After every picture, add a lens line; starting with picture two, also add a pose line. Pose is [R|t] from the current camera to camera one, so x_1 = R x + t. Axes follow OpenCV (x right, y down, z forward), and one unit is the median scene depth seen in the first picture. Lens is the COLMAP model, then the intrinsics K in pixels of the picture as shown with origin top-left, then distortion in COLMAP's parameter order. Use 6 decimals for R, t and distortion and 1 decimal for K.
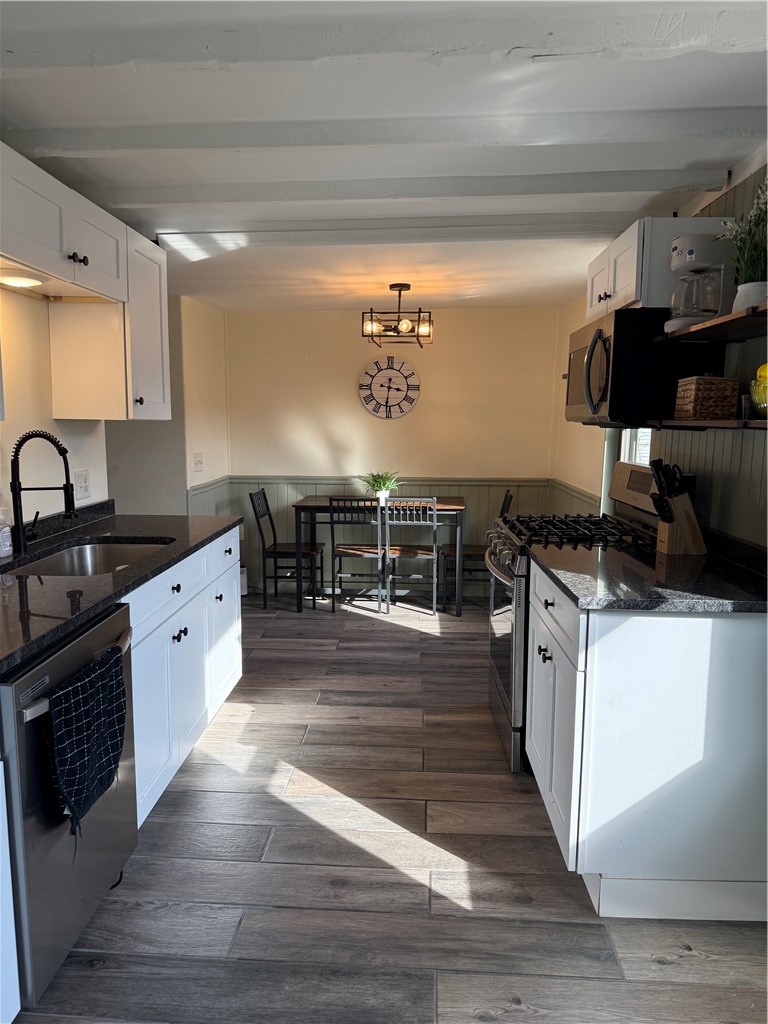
lens RADIAL K [[742.3, 0, 384.4], [0, 742.3, 514.7], [0, 0, 1]] dist [-0.003013, -0.003010]
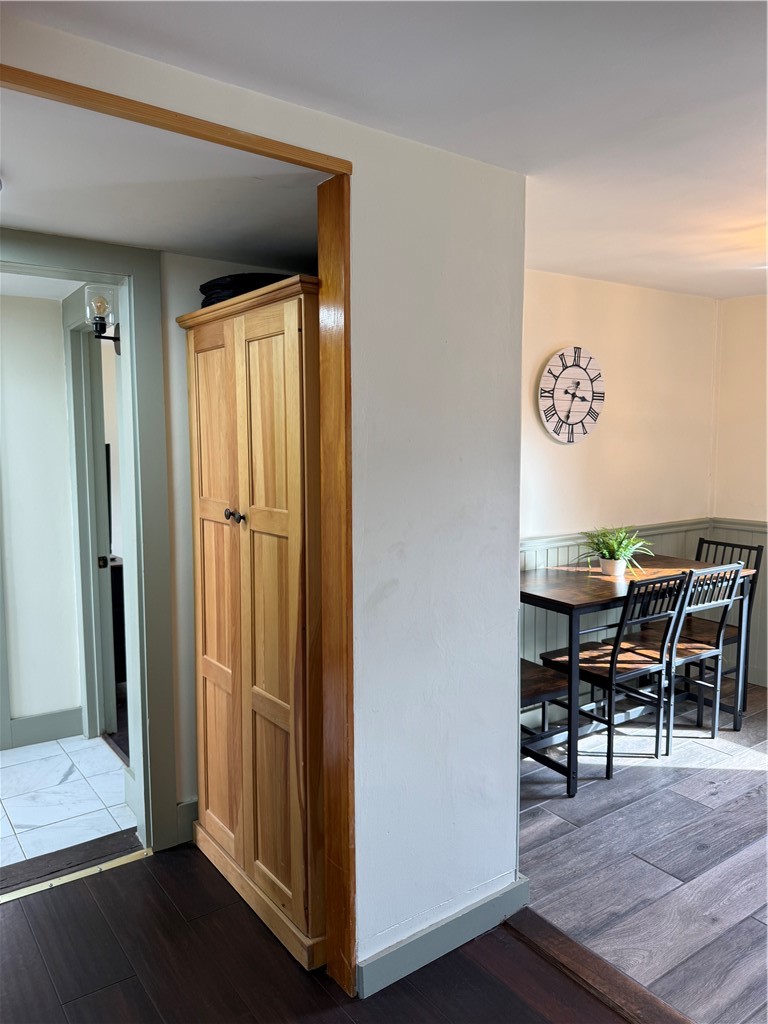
lens RADIAL K [[742.3, 0, 383.2], [0, 742.3, 509.4], [0, 0, 1]] dist [-0.003013, -0.003010]
pose [[0.786120, -0.072071, 0.613857, -0.520938], [0.090911, 0.995859, 0.000498, -0.088978], [-0.611351, 0.055415, 0.789417, 0.602713]]
